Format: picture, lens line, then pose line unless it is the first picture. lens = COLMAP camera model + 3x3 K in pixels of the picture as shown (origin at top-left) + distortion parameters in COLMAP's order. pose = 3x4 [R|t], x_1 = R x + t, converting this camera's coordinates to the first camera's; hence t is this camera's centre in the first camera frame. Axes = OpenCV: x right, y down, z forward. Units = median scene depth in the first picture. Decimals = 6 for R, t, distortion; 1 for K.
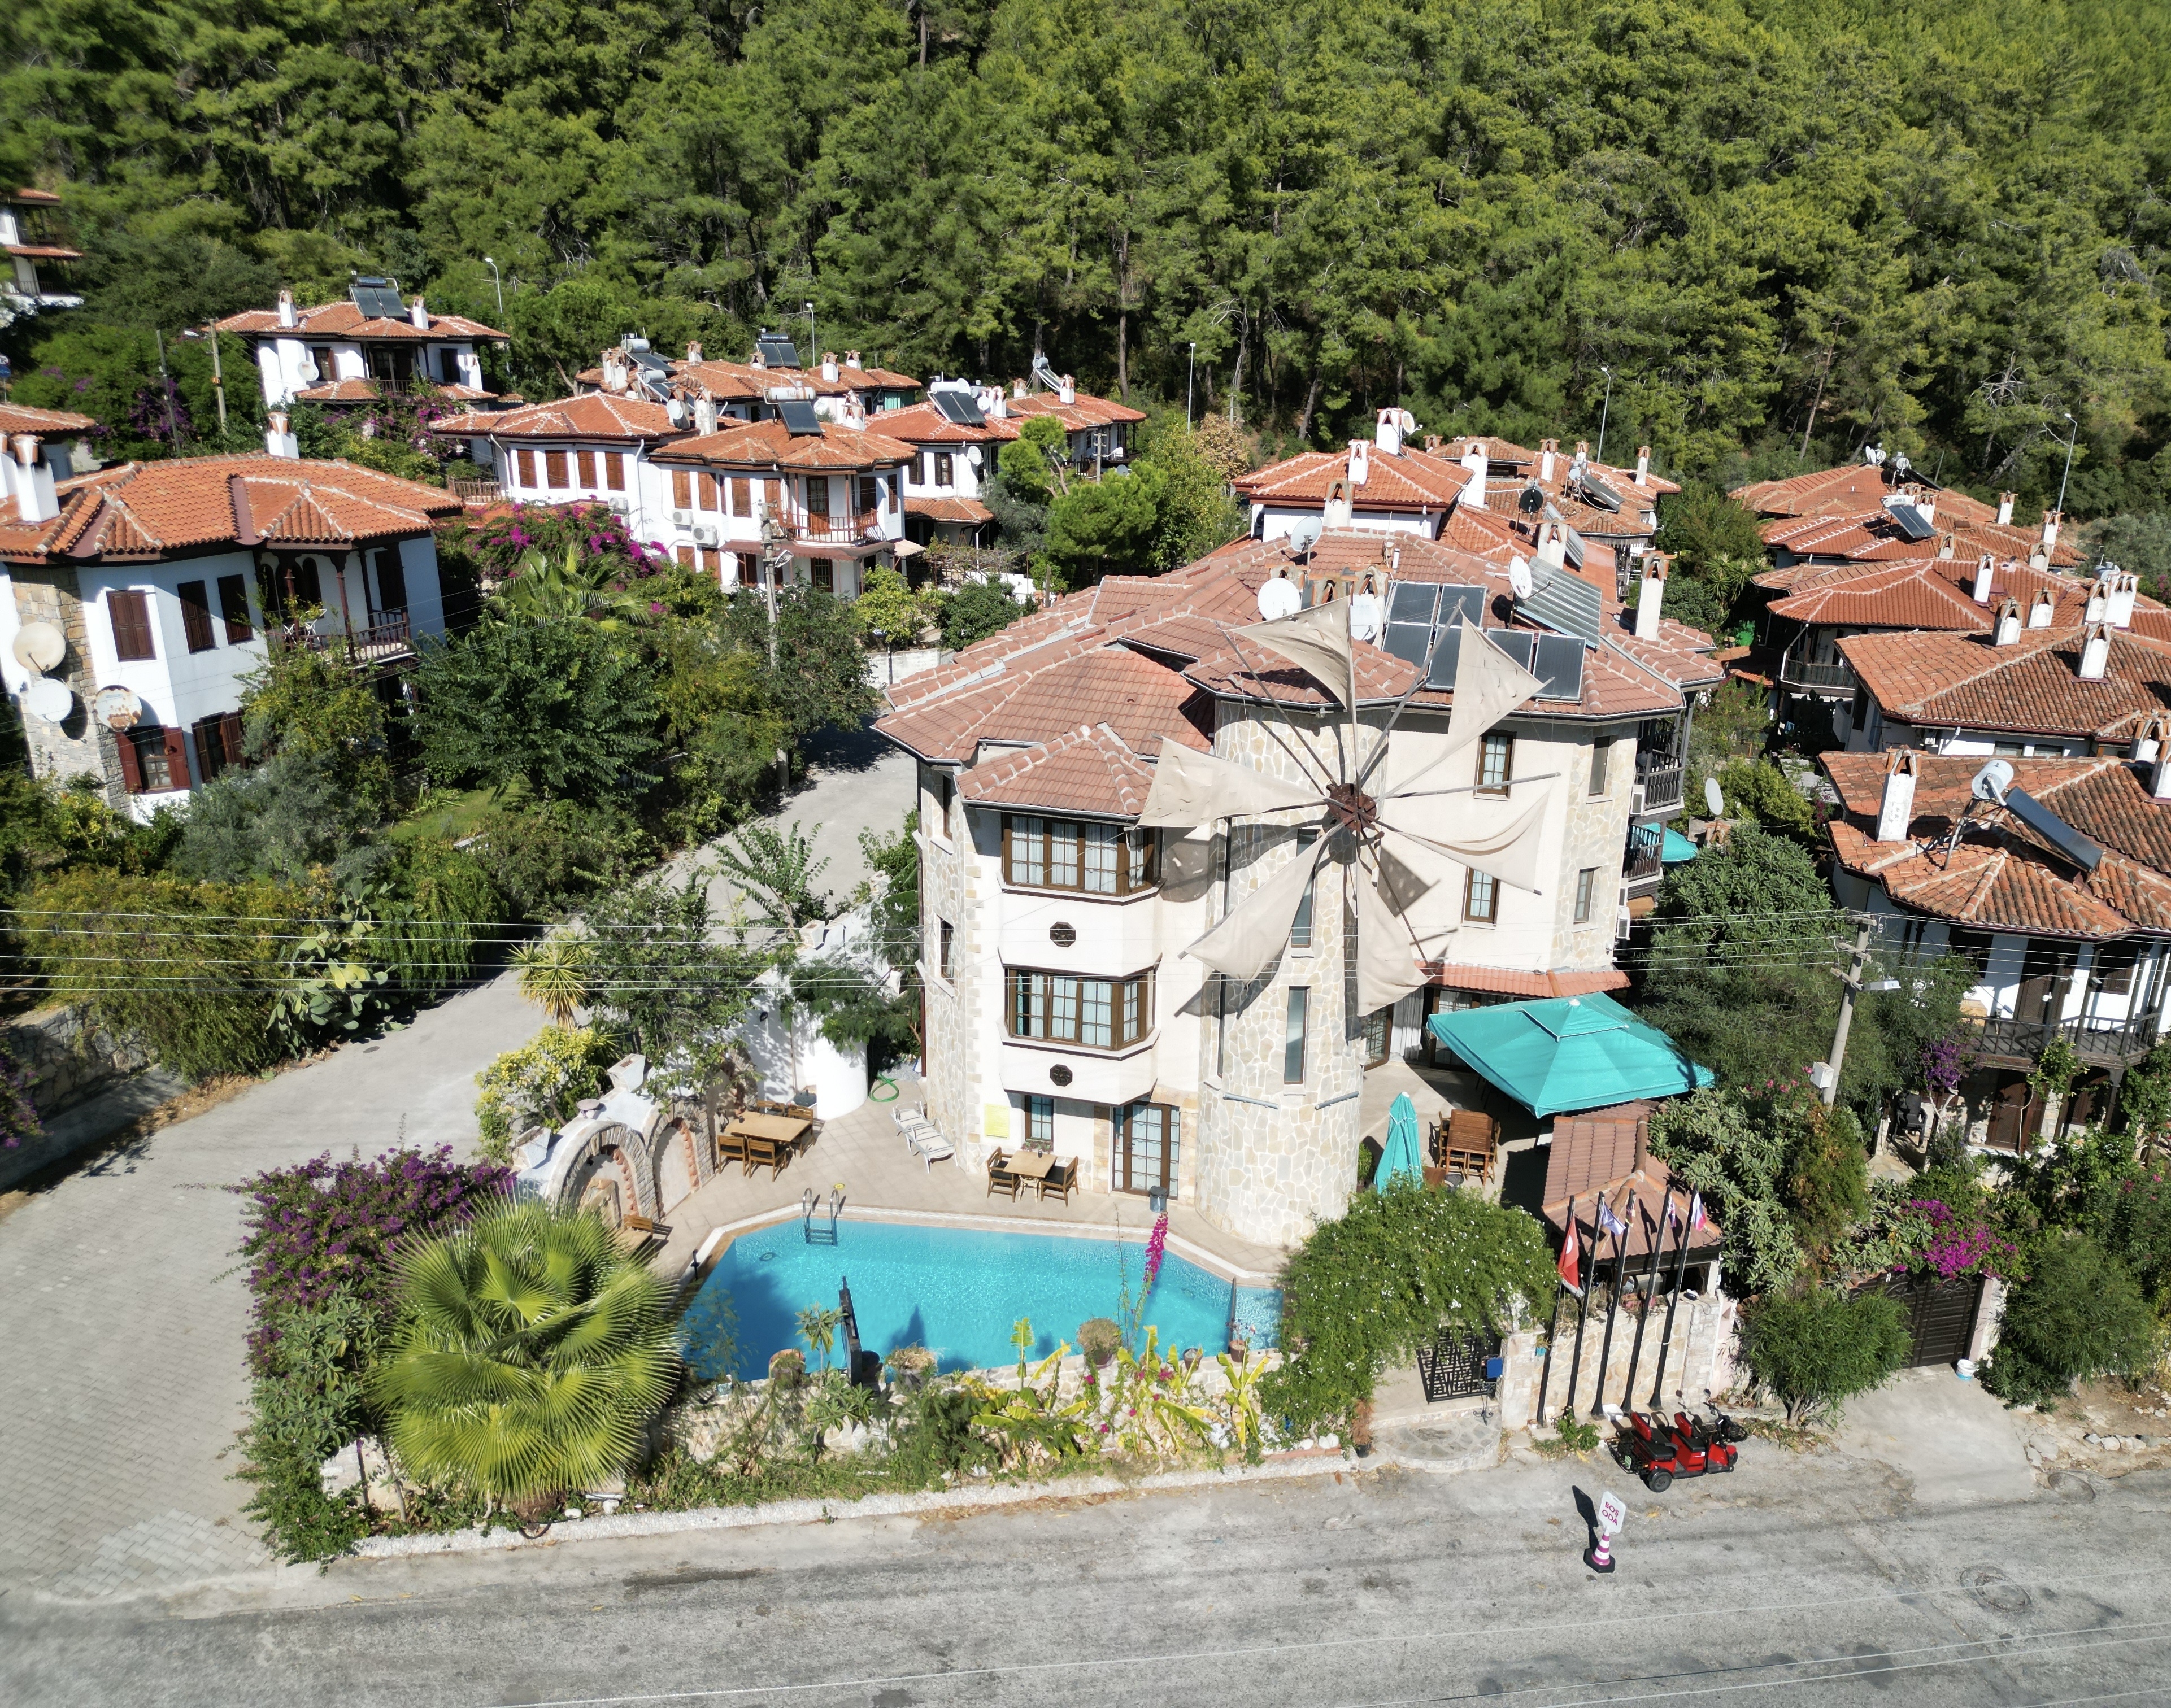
lens RADIAL K [[1600.0, 0, 1169.3], [0, 1600.0, 853.8], [0, 0, 1]] dist [0.063721, -0.065200]
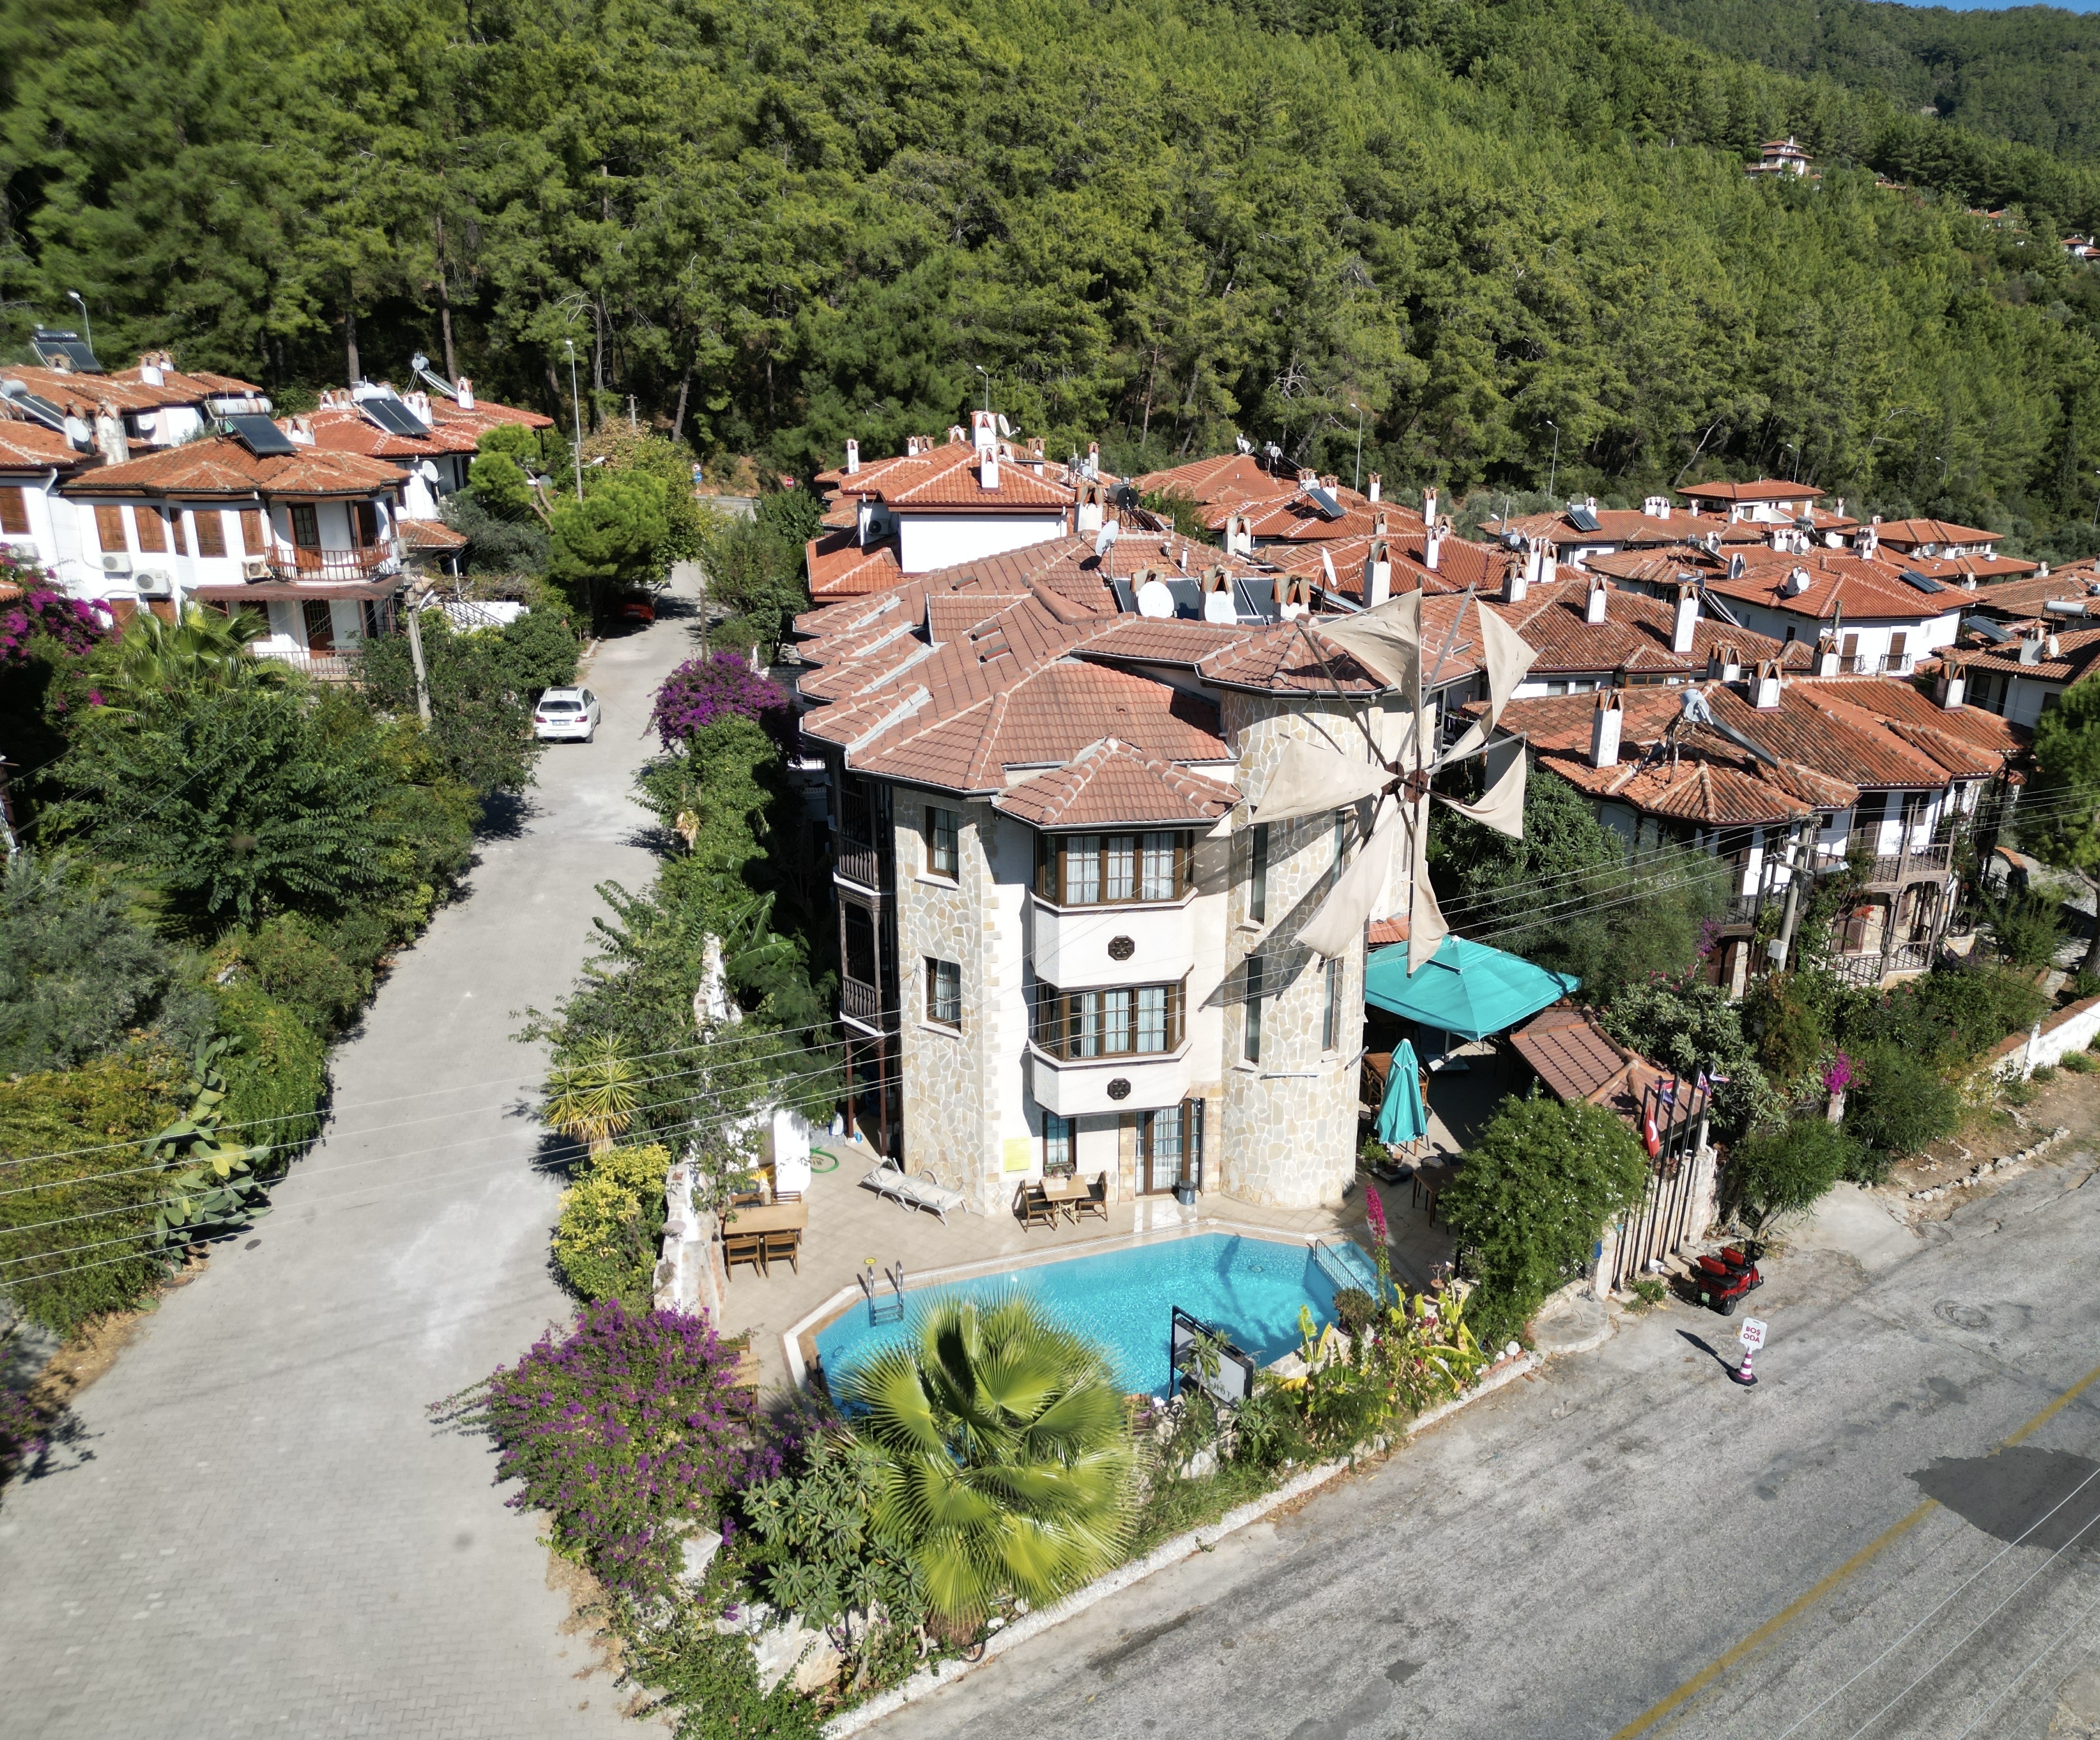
lens RADIAL K [[1609.2, 0, 1205.1], [0, 1609.2, 869.9], [0, 0, 1]] dist [0.049046, -0.038928]
pose [[0.888689, -0.146759, 0.434388, -0.112857], [0.142018, 0.988905, 0.043557, -0.008646], [-0.435961, 0.022983, 0.899672, 0.017764]]
